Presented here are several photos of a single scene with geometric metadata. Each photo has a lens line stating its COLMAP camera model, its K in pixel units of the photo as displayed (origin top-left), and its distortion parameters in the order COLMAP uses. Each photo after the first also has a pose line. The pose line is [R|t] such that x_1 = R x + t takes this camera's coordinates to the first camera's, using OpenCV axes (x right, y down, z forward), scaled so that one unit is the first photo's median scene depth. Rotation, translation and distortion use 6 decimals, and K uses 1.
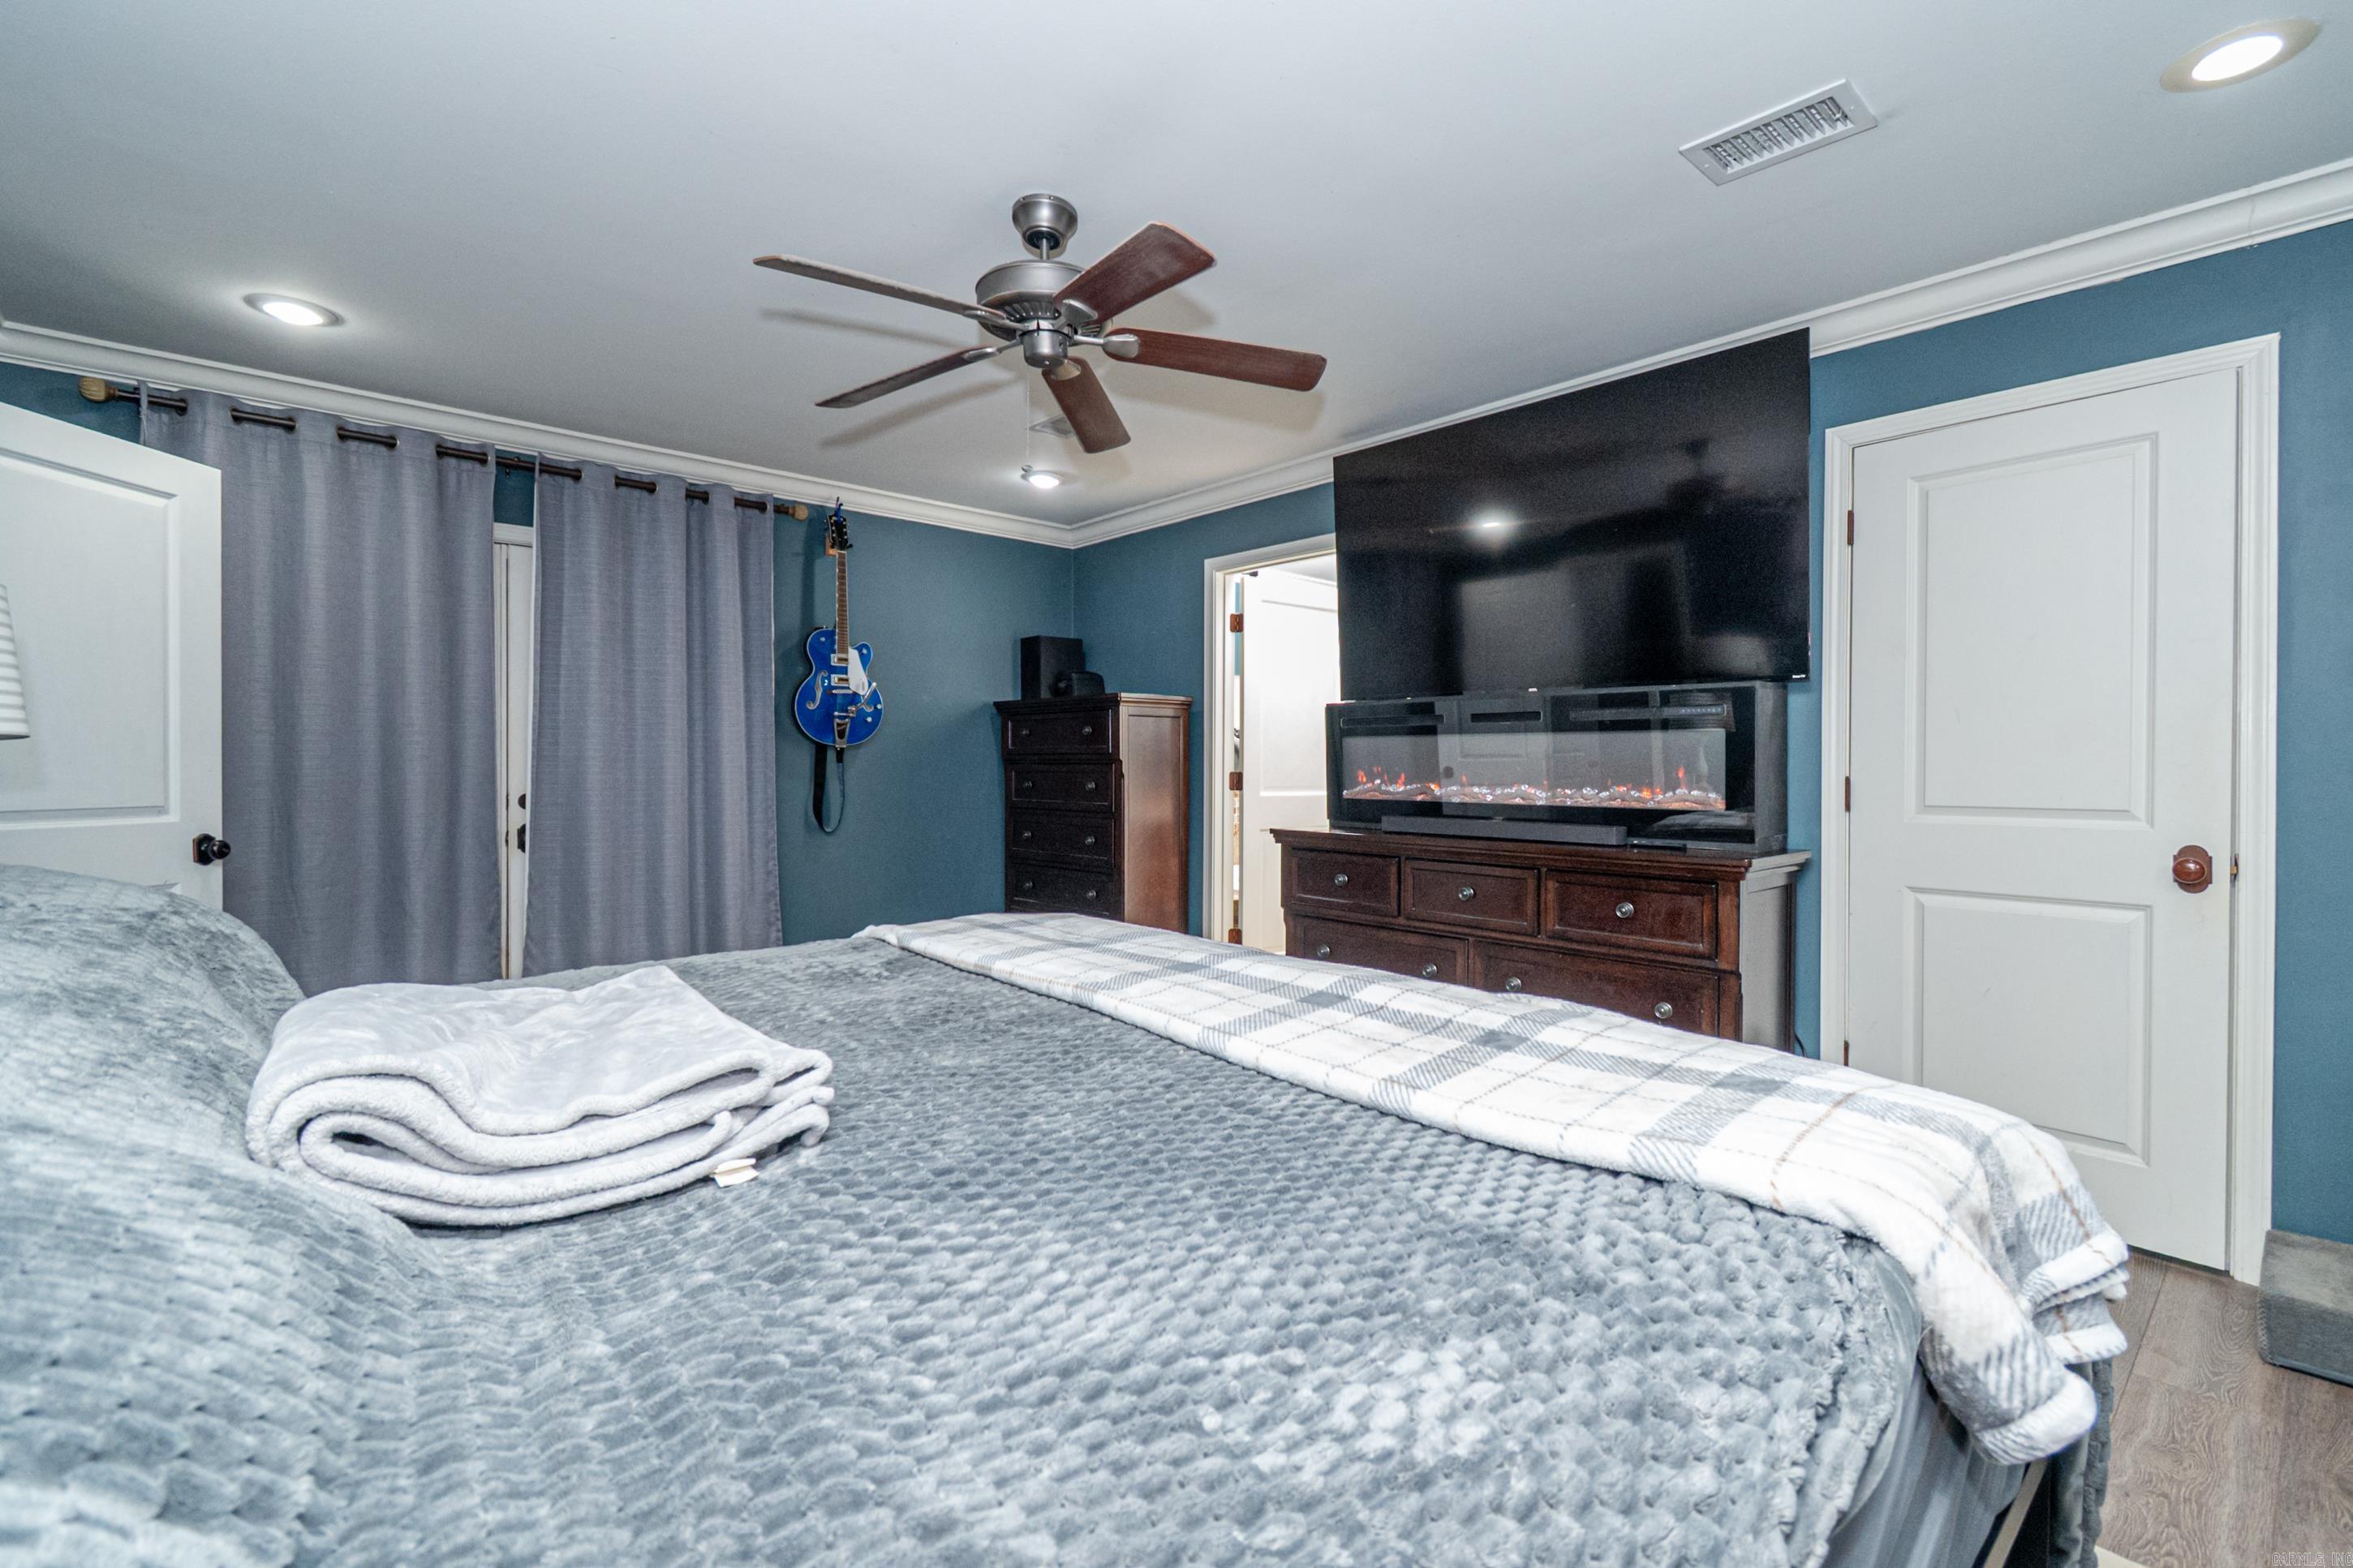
lens RADIAL K [[1036.5, 0, 1176.5], [0, 1036.5, 784.0], [0, 0, 1]] dist [0.000769, -0.000422]
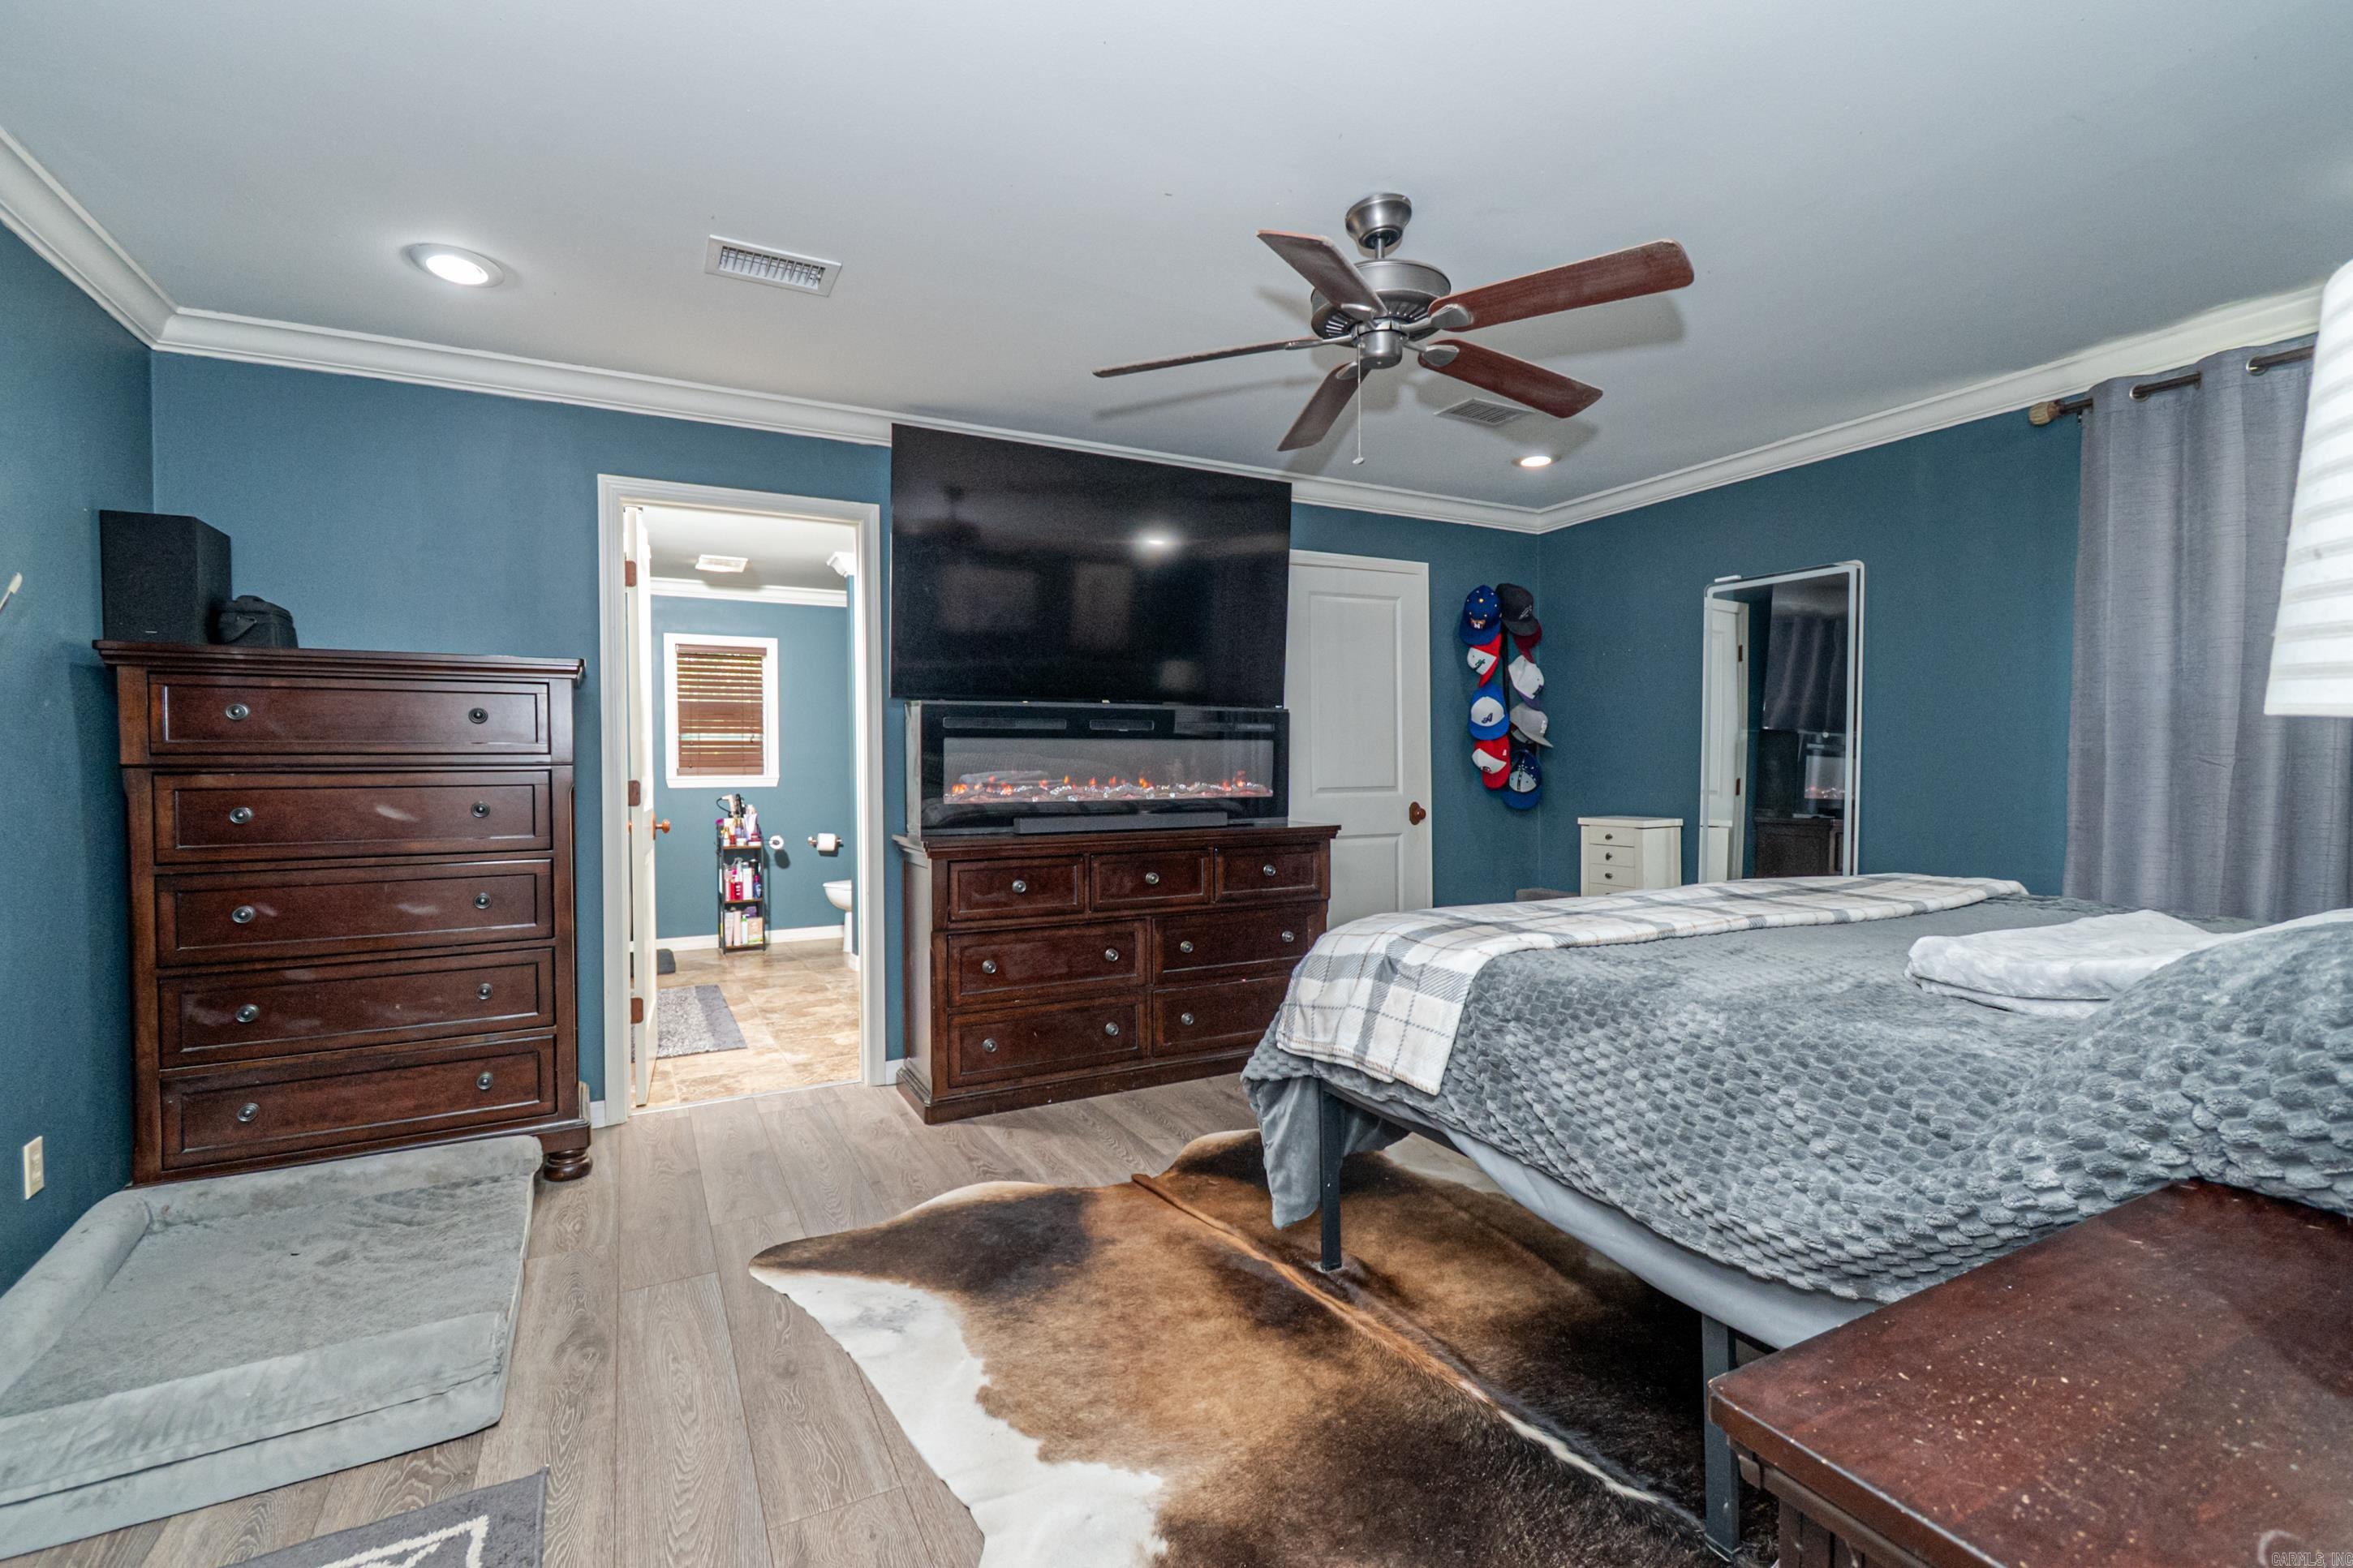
lens RADIAL K [[1036.5, 0, 1176.5], [0, 1036.5, 784.0], [0, 0, 1]] dist [0.000769, -0.000422]
pose [[0.237207, -0.021430, 0.971223, -0.895153], [0.028428, 0.999482, 0.015110, -0.016546], [-0.971043, 0.024025, 0.237693, 0.764717]]
